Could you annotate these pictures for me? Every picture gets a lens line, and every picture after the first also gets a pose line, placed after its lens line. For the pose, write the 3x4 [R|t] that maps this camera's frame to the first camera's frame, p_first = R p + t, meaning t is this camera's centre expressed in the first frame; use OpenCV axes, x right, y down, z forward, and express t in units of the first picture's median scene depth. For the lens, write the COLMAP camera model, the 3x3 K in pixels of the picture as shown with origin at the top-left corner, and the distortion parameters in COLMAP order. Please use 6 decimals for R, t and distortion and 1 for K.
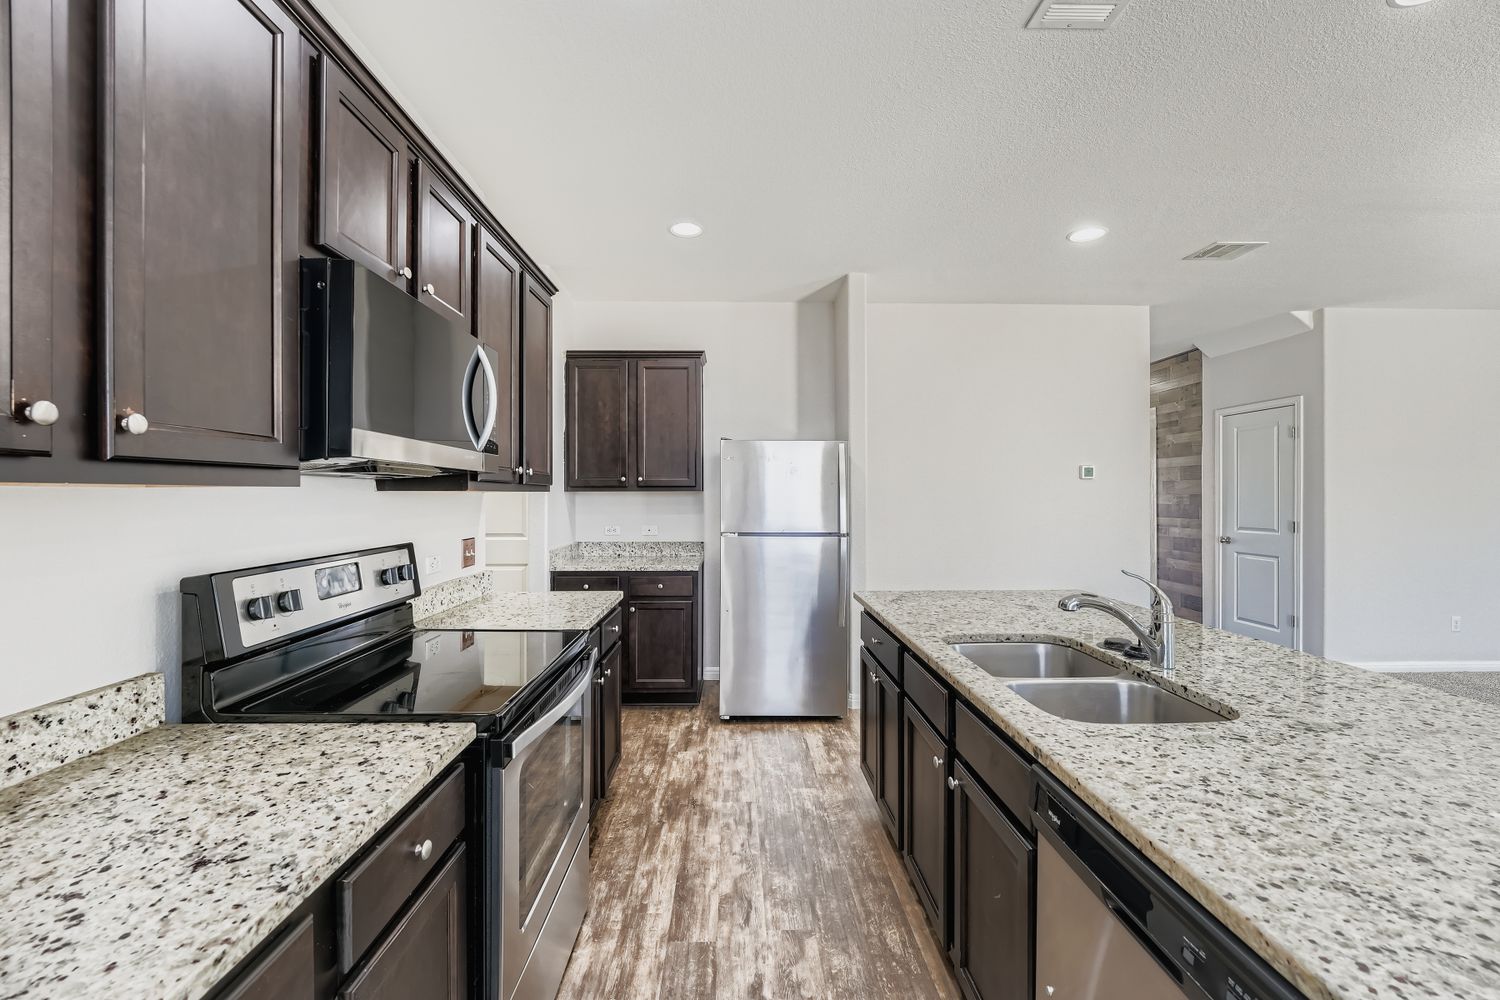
lens RADIAL K [[611.0, 0, 749.4], [0, 611.0, 493.9], [0, 0, 1]] dist [-0.005997, 0.000410]
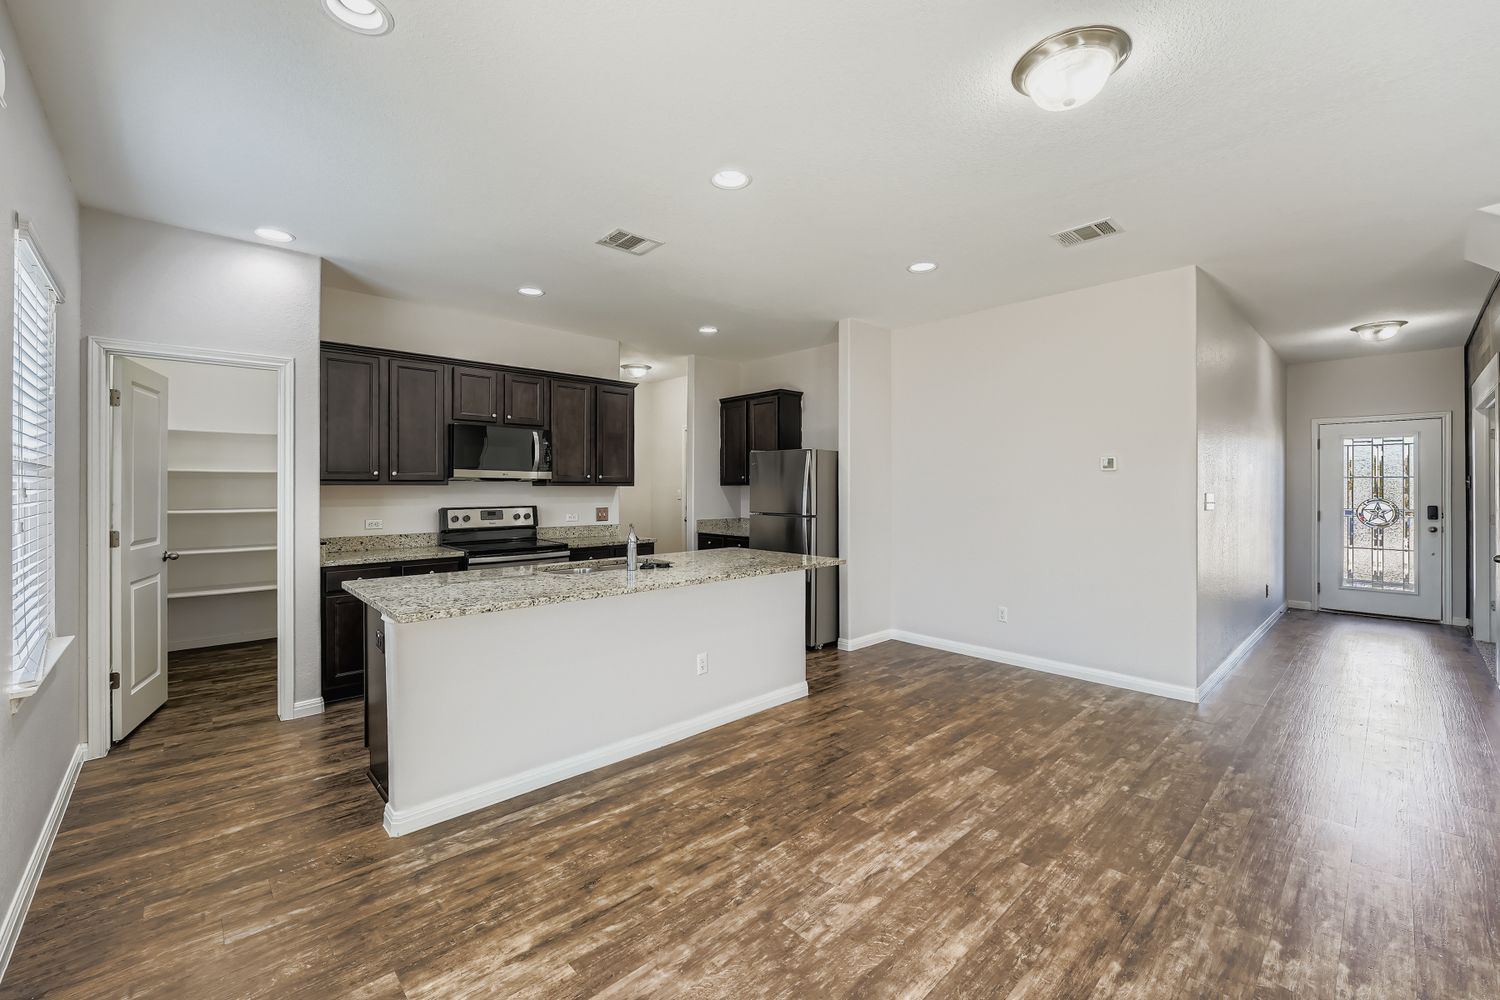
lens RADIAL K [[611.0, 0, 749.9], [0, 611.0, 490.8], [0, 0, 1]] dist [-0.005997, 0.000410]
pose [[0.675477, 0.007586, -0.737342, 1.491403], [-0.001970, 0.999962, 0.008484, -0.006412], [0.737378, -0.004278, 0.675467, -0.076165]]
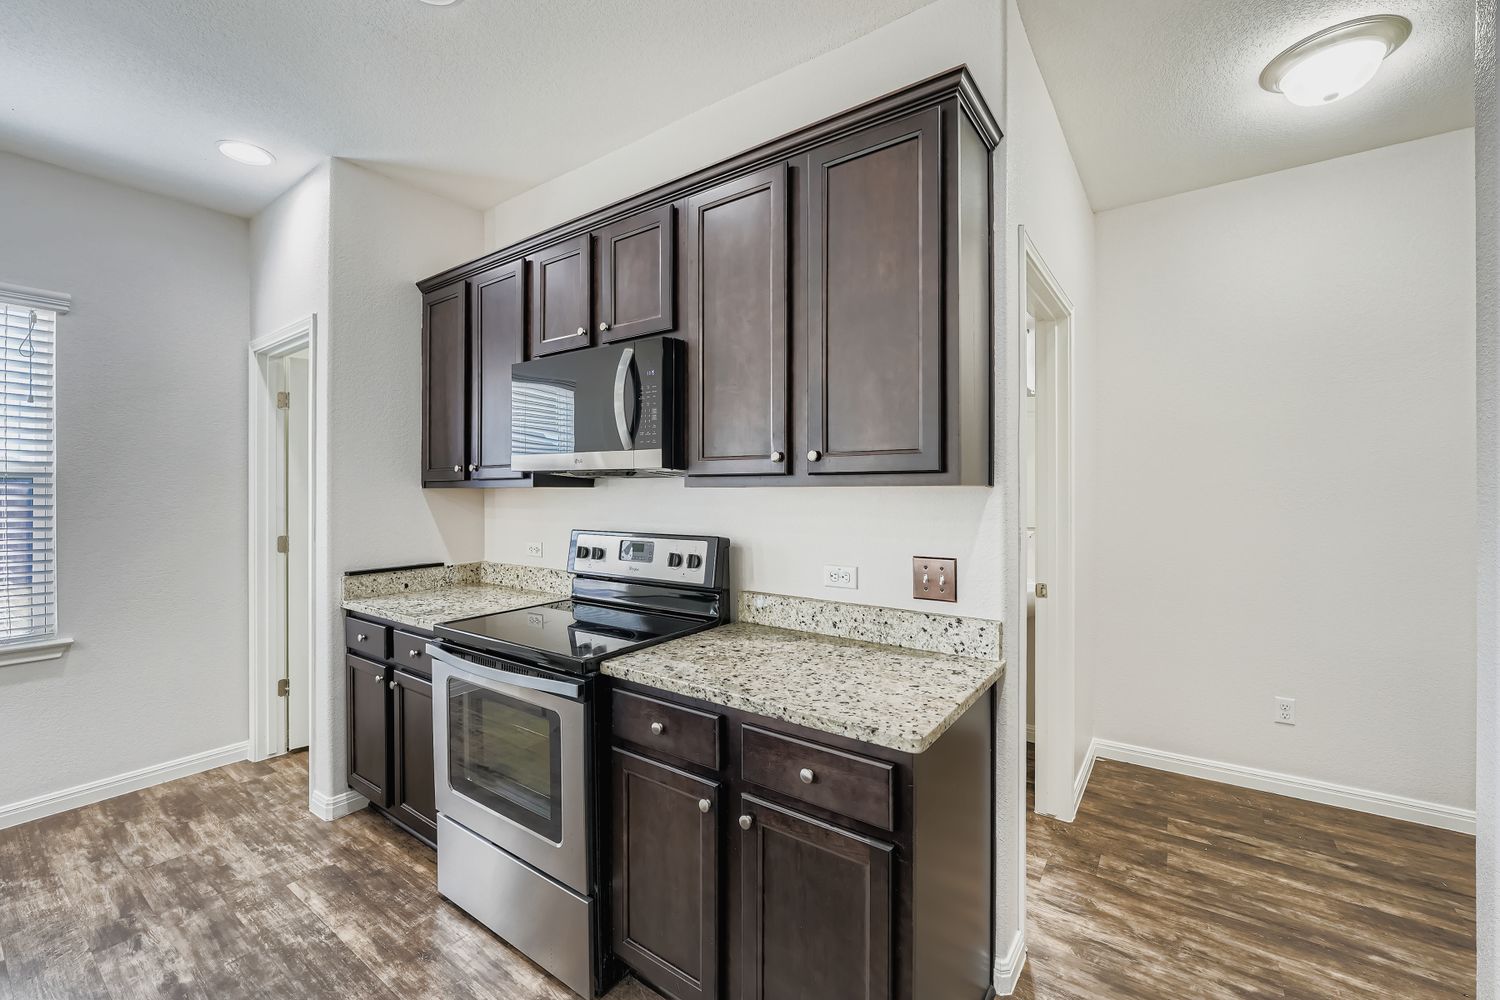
lens RADIAL K [[611.0, 0, 753.4], [0, 611.0, 492.3], [0, 0, 1]] dist [-0.005997, 0.000410]
pose [[-0.592673, 0.010624, -0.805373, 0.186302], [0.007641, 0.999942, 0.007567, -0.002682], [0.805407, -0.001669, -0.592720, 1.236475]]
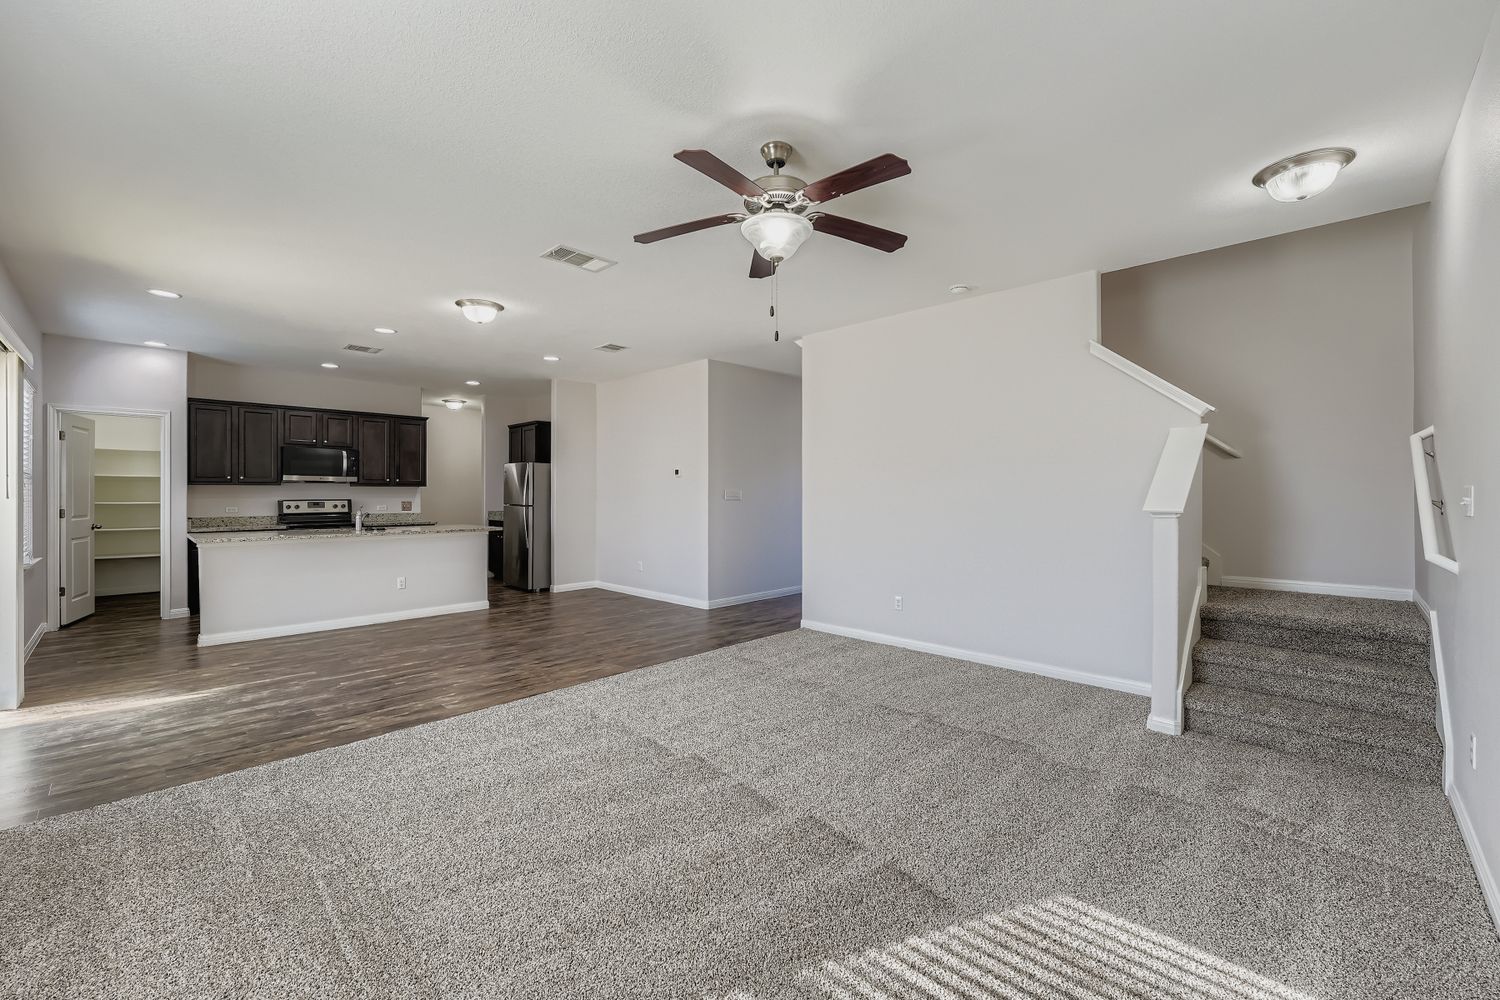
lens RADIAL K [[611.0, 0, 748.3], [0, 611.0, 498.1], [0, 0, 1]] dist [-0.005997, 0.000410]
pose [[0.706206, 0.008981, -0.707950, 3.048247], [-0.002336, 0.999944, 0.010356, 0.017987], [0.708003, -0.005660, 0.706187, 0.014802]]
